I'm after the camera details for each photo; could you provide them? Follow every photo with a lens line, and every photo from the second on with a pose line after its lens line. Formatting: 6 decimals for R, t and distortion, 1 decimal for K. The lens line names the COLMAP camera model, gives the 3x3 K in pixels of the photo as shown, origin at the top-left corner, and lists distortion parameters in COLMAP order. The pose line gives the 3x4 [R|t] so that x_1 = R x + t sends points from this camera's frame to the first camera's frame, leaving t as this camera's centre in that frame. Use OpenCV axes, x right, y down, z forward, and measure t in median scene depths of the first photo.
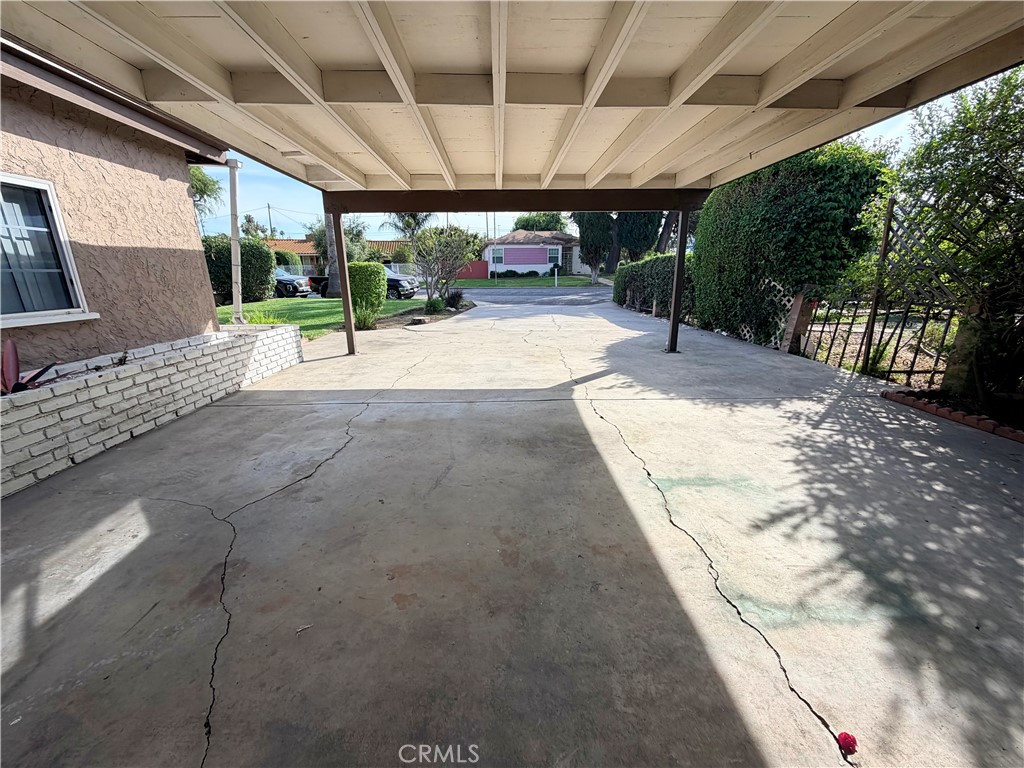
lens RADIAL K [[409.3, 0, 511.4], [0, 409.3, 387.3], [0, 0, 1]] dist [-0.003253, -0.000366]
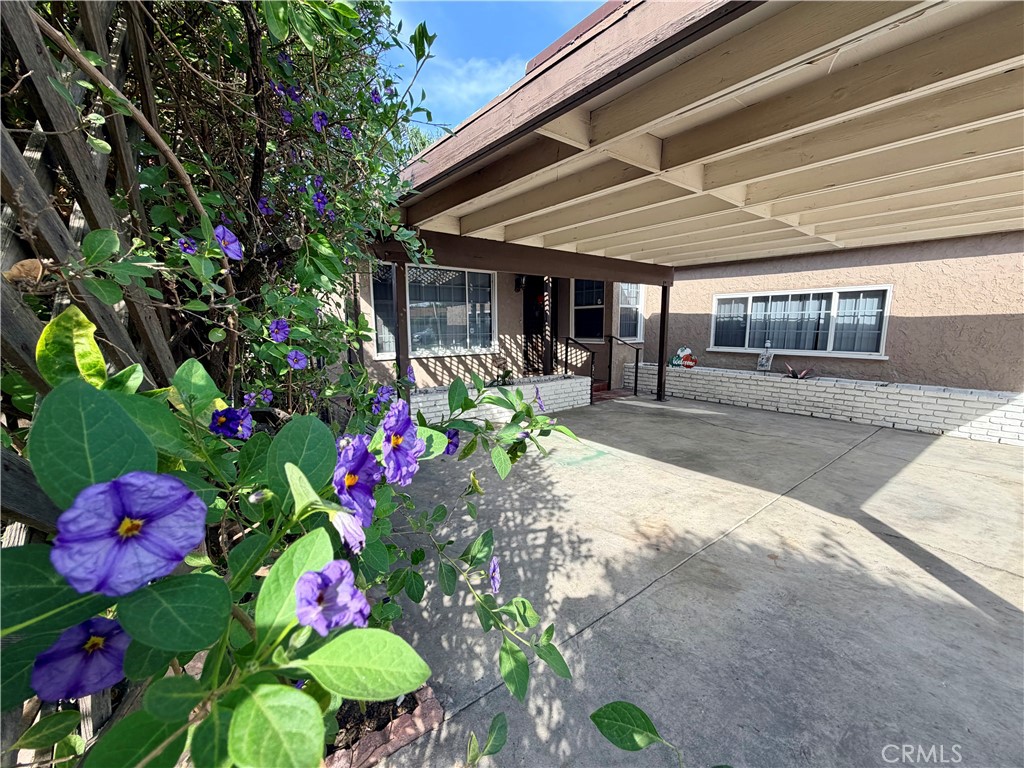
lens RADIAL K [[409.3, 0, 512.9], [0, 409.3, 384.3], [0, 0, 1]] dist [-0.003253, -0.000366]
pose [[-0.805071, 0.098287, -0.584979, 1.362022], [-0.148162, 0.921599, 0.358752, -0.509974], [0.574377, 0.375493, -0.727390, 1.560557]]
